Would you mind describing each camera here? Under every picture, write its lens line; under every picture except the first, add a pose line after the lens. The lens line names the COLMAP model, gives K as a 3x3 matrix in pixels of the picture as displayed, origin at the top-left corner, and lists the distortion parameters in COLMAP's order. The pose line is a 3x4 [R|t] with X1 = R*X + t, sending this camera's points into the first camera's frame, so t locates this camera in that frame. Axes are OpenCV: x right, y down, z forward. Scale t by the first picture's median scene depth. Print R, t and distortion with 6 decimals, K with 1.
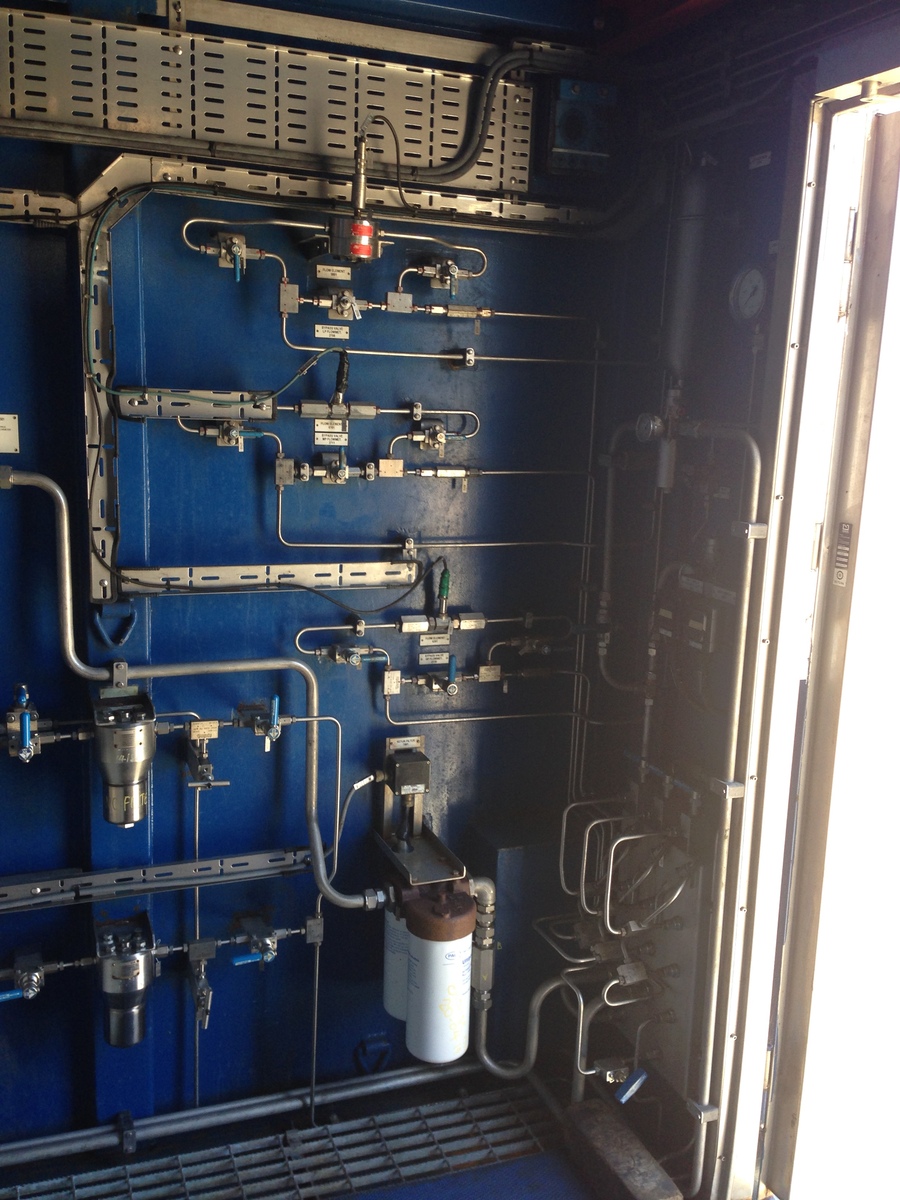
lens RADIAL K [[1127.6, 0, 450.0], [0, 1127.6, 600.0], [0, 0, 1]] dist [0.115835, 0.003651]
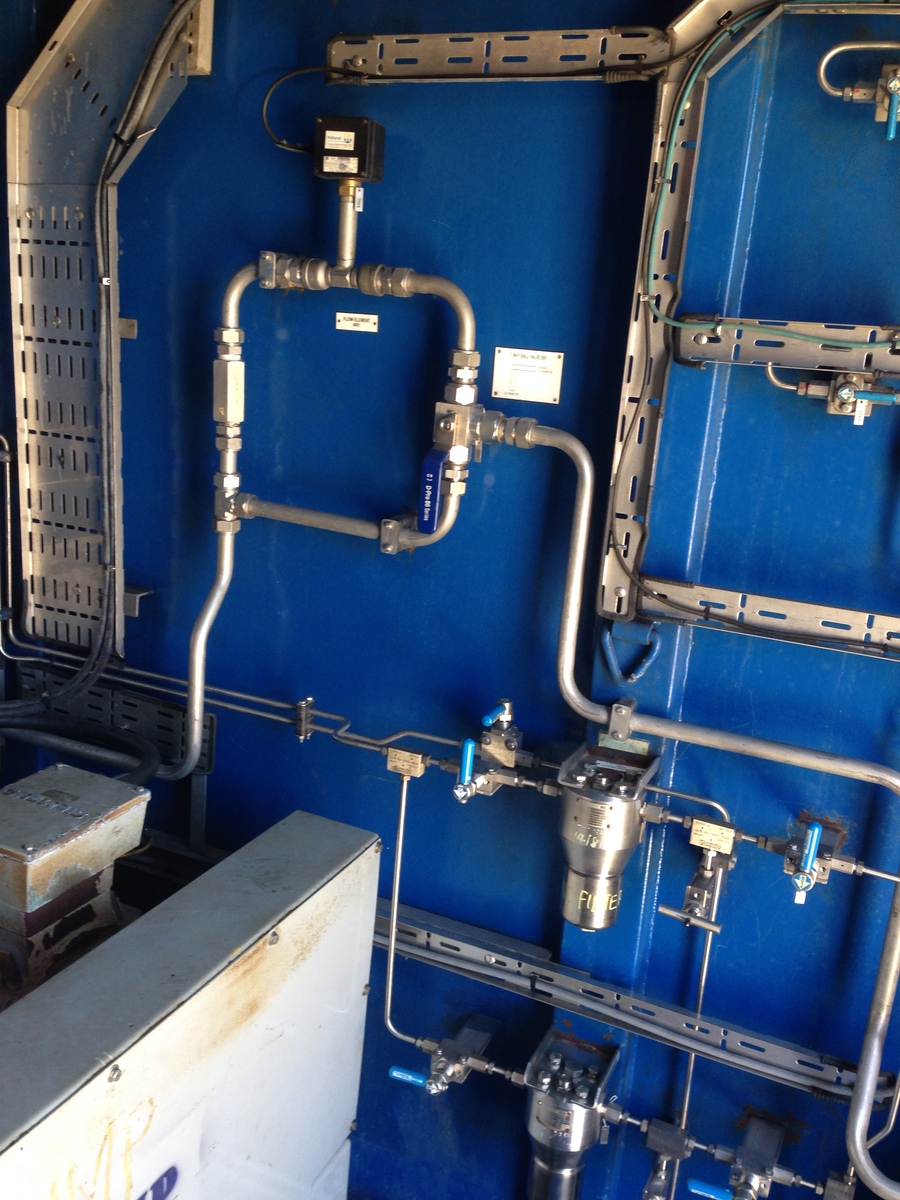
lens RADIAL K [[1094.8, 0, 450.0], [0, 1094.8, 600.0], [0, 0, 1]] dist [0.135421, -0.220240]
pose [[0.700869, 0.191127, -0.687207, 0.095913], [-0.185907, 0.979081, 0.082701, -0.046545], [0.688638, 0.069794, 0.721739, 0.419953]]
